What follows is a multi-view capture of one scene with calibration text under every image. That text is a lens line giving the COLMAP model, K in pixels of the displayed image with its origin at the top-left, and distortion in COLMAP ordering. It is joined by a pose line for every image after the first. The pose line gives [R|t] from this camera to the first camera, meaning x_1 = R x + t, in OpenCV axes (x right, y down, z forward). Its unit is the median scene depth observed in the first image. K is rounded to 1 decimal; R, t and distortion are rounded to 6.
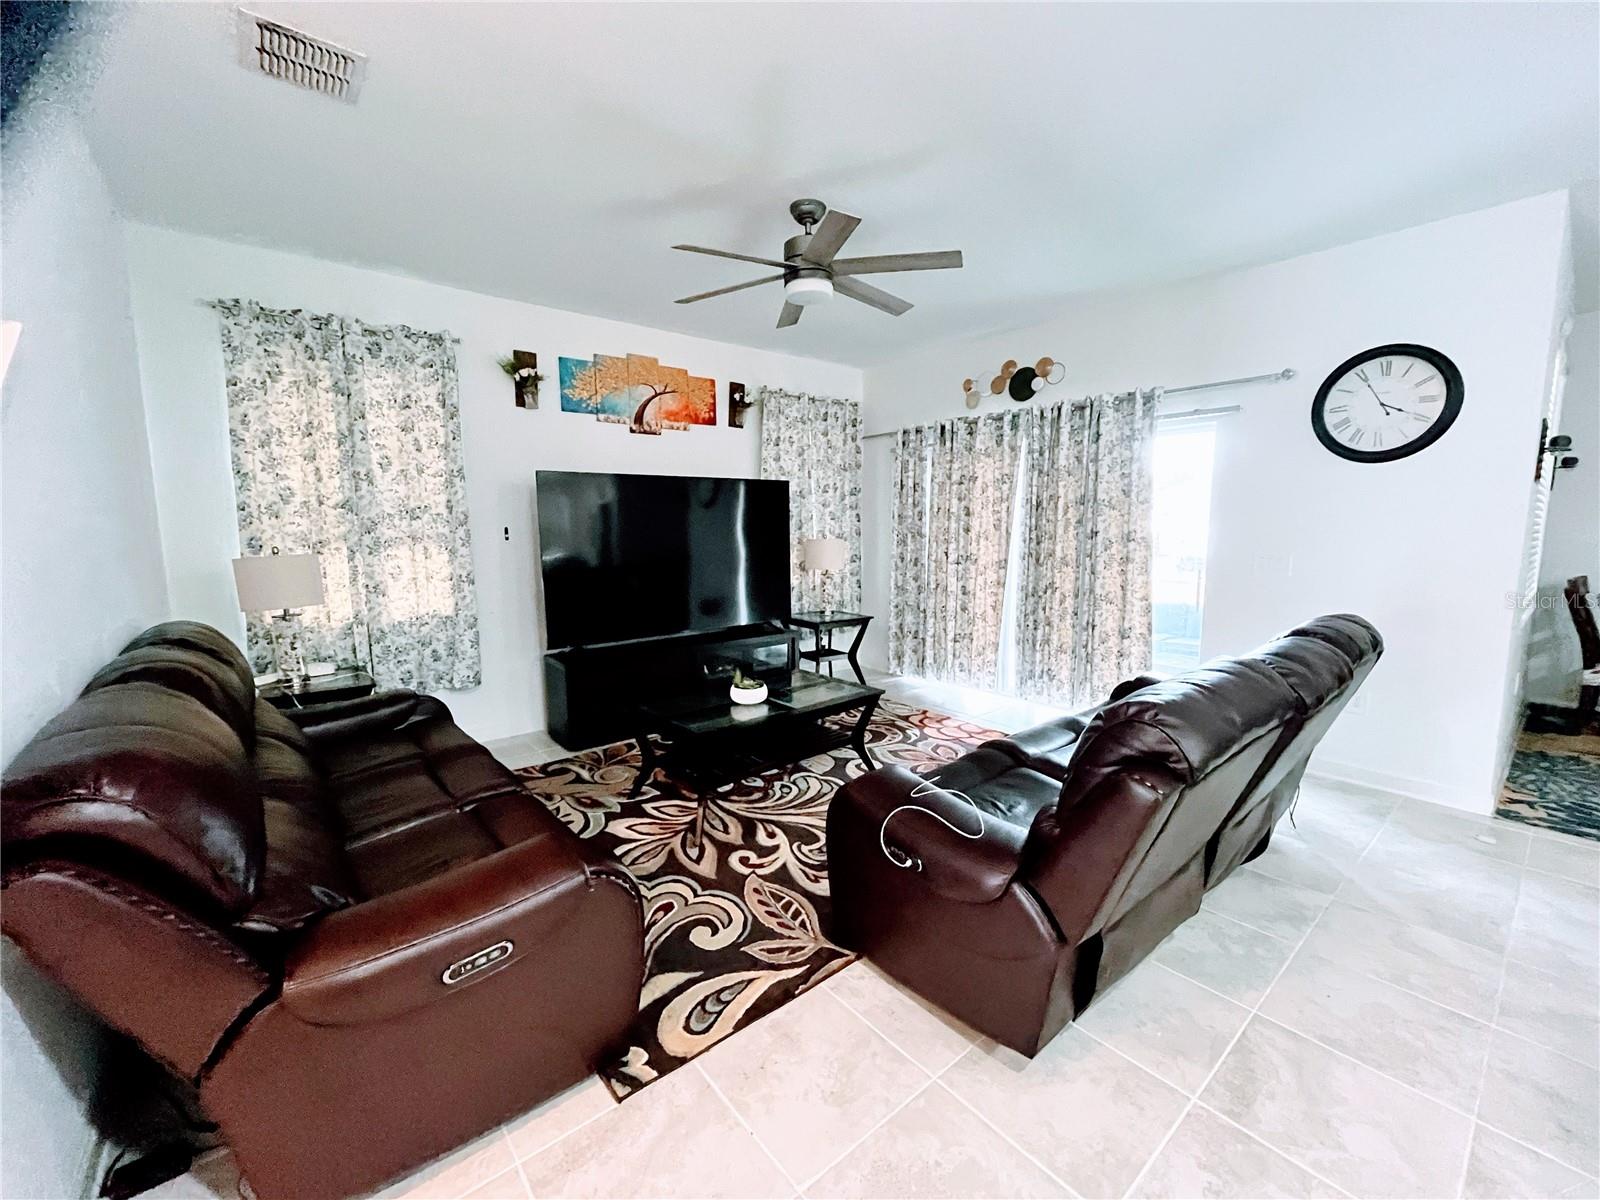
lens RADIAL K [[645.9, 0, 797.2], [0, 645.9, 599.8], [0, 0, 1]] dist [-0.002953, -0.000199]
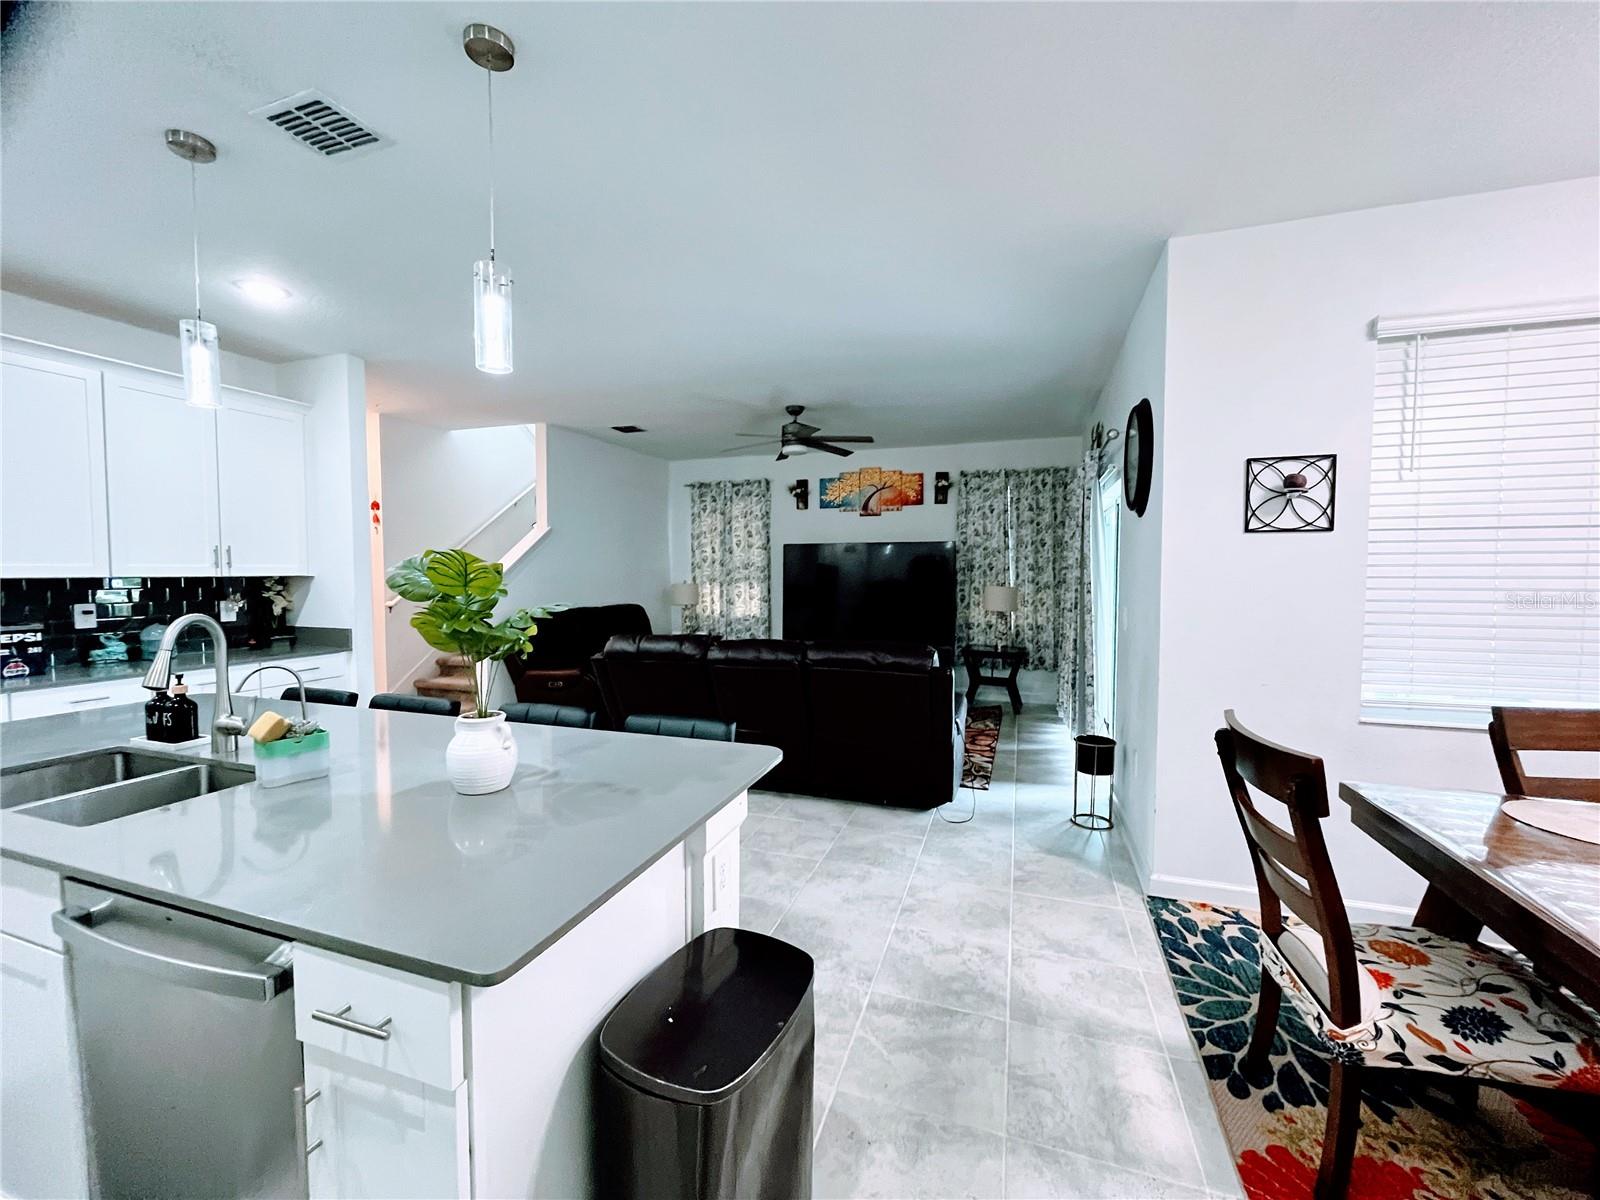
lens RADIAL K [[645.9, 0, 799.9], [0, 645.9, 600.8], [0, 0, 1]] dist [-0.002953, -0.000199]
pose [[0.534668, 0.049041, -0.843638, 1.257750], [-0.103682, 0.994579, -0.007895, -0.024944], [0.838677, 0.091692, 0.536855, 0.032709]]
